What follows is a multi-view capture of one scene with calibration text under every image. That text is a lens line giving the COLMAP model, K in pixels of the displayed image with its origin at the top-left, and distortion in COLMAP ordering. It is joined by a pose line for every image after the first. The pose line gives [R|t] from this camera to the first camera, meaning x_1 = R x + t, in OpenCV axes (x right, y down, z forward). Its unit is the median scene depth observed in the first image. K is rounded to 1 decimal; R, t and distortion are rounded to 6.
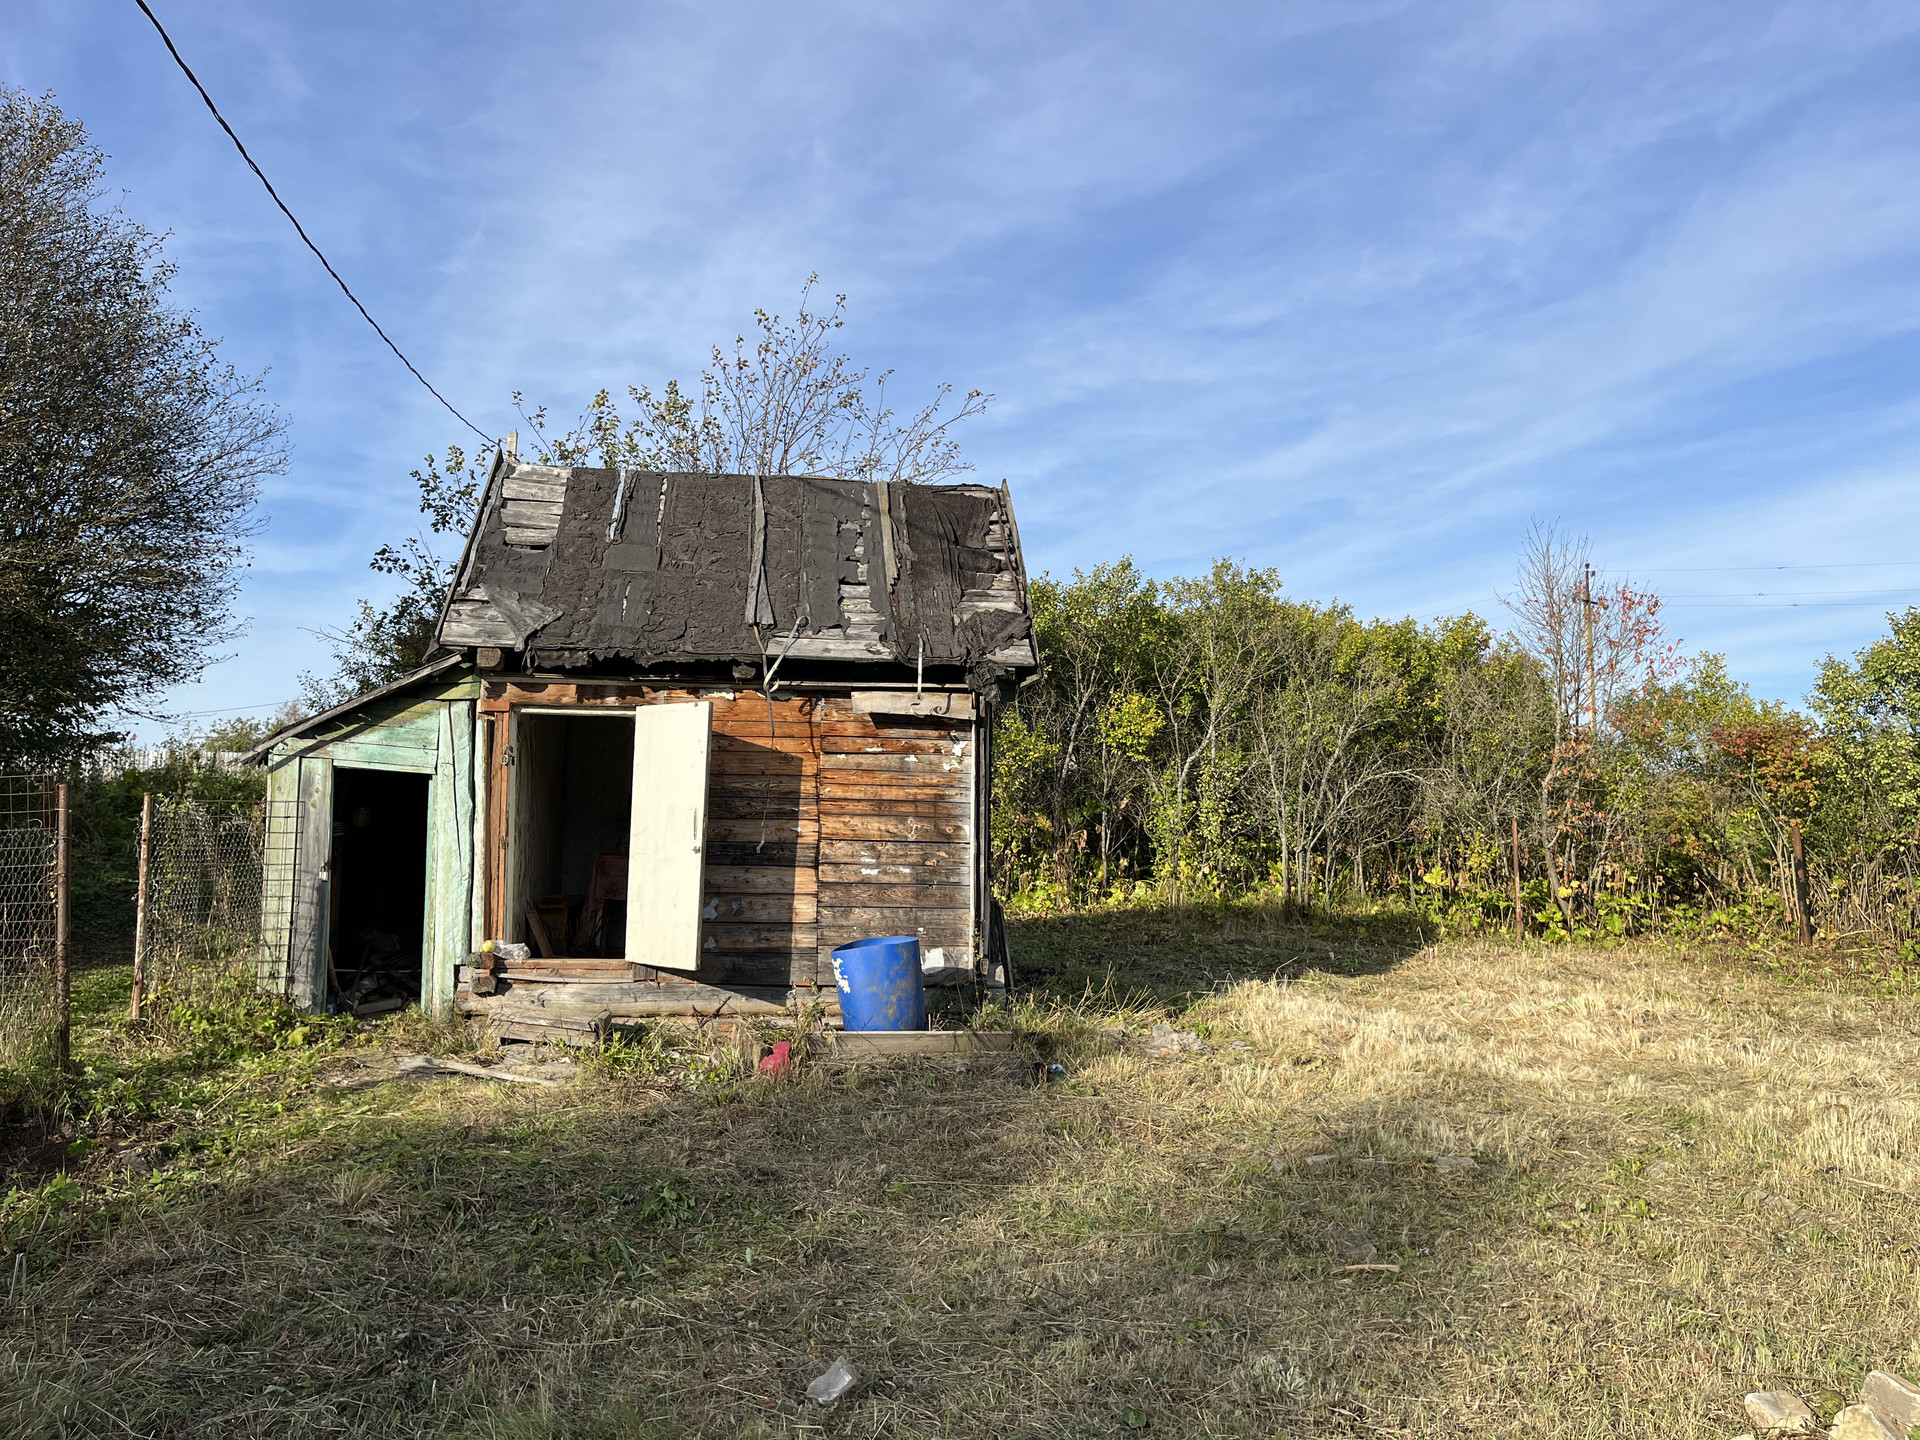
lens RADIAL K [[1458.8, 0, 969.9], [0, 1458.8, 729.7], [0, 0, 1]] dist [0.078515, -0.114511]
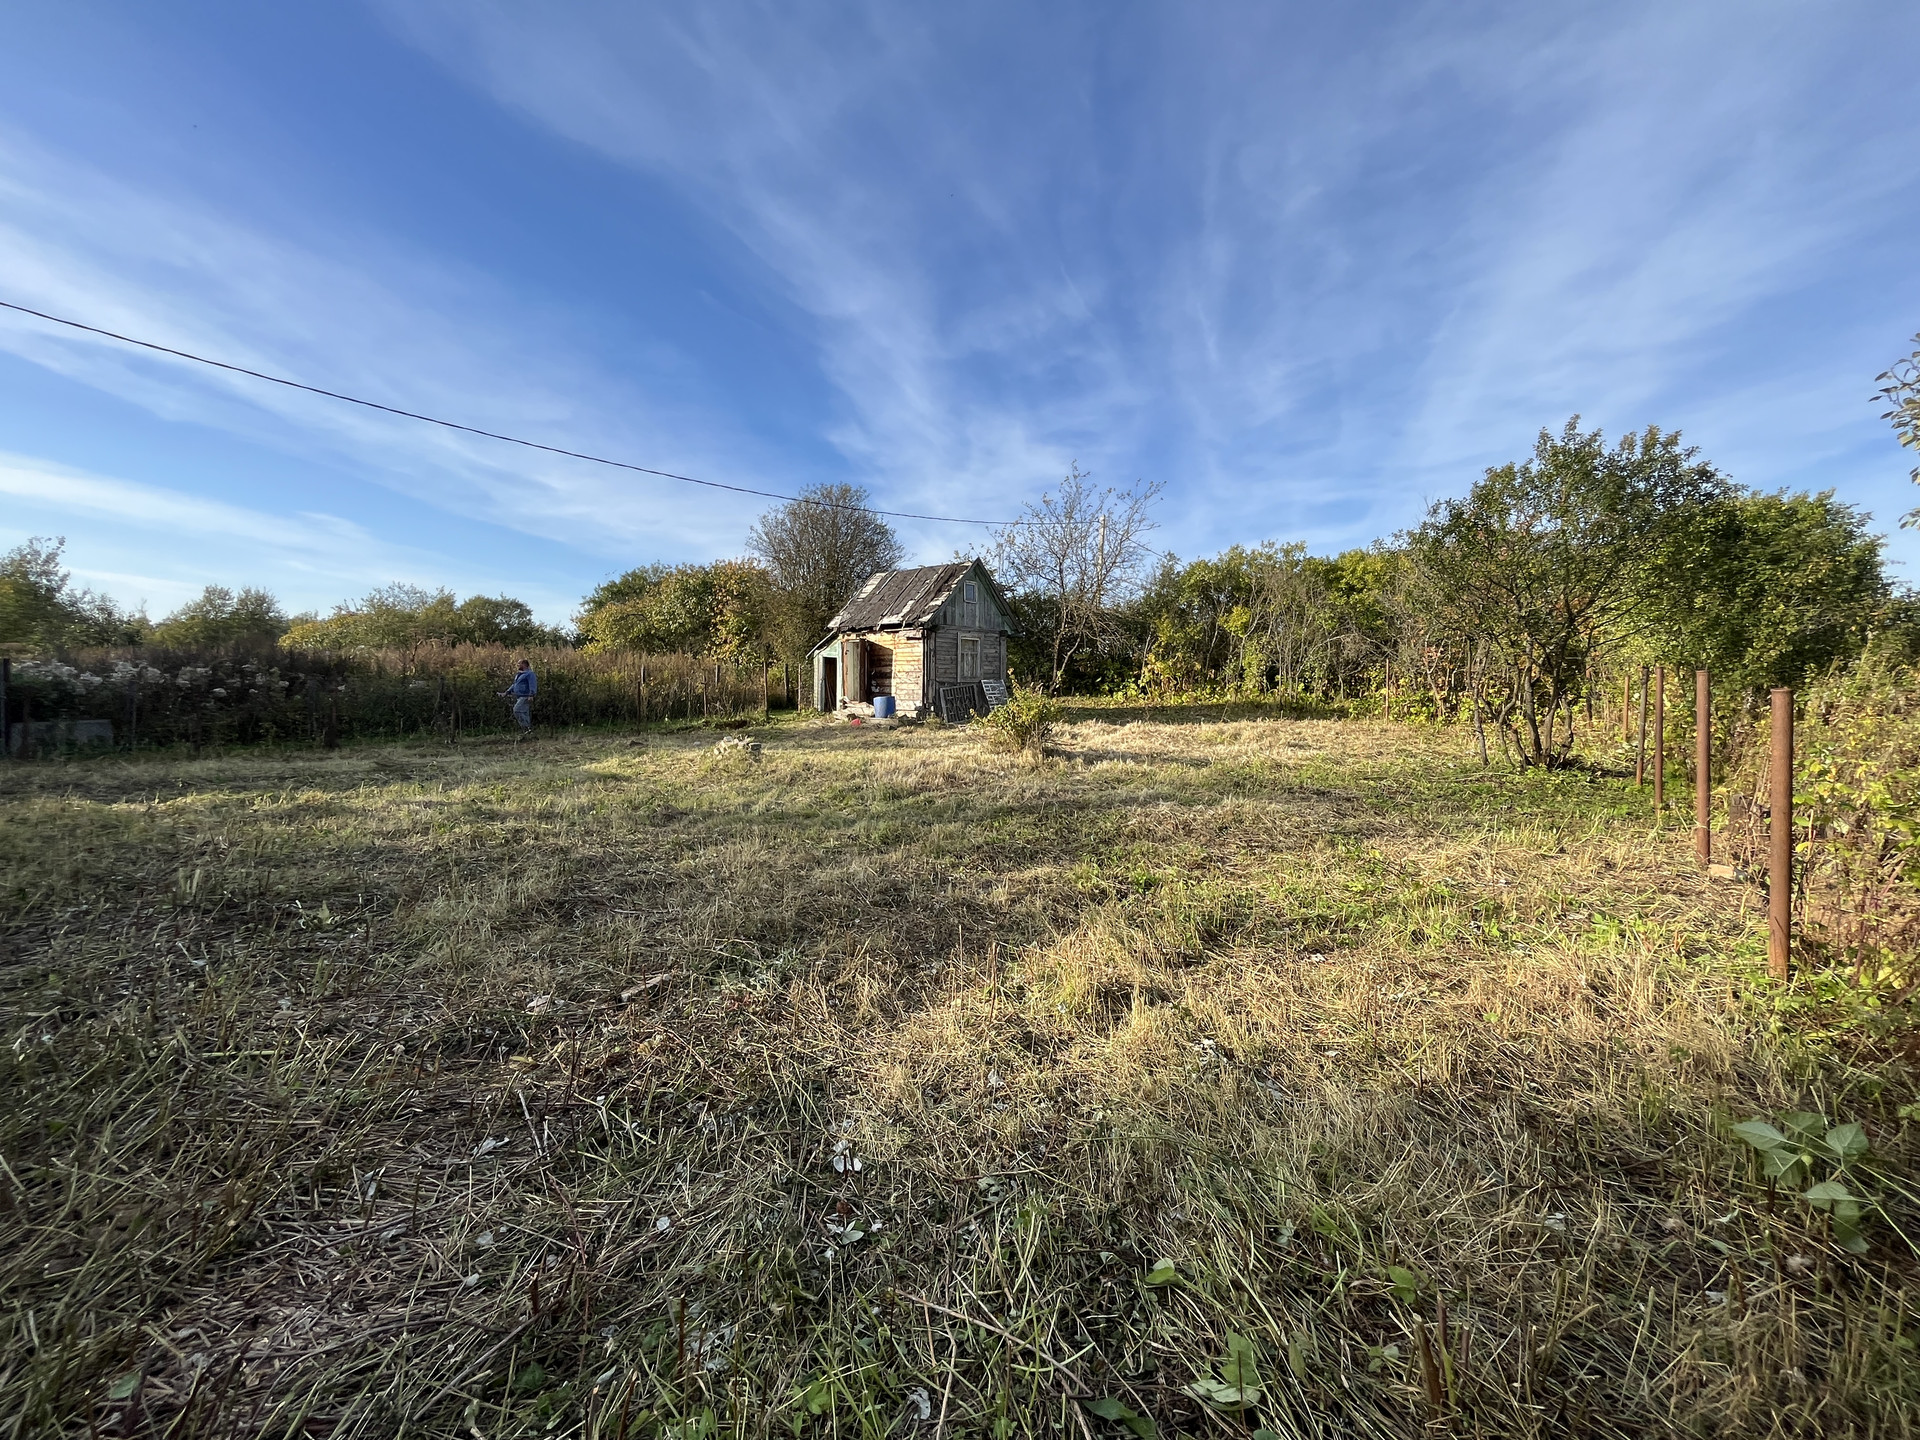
lens RADIAL K [[789.0, 0, 960.0], [0, 789.0, 720.0], [0, 0, 1]] dist [-0.002157, 0.000117]
pose [[0.633493, 0.028282, -0.773232, 1.582933], [0.061662, 0.994308, 0.086887, 0.033601], [0.771288, -0.102721, 0.628143, -0.163090]]
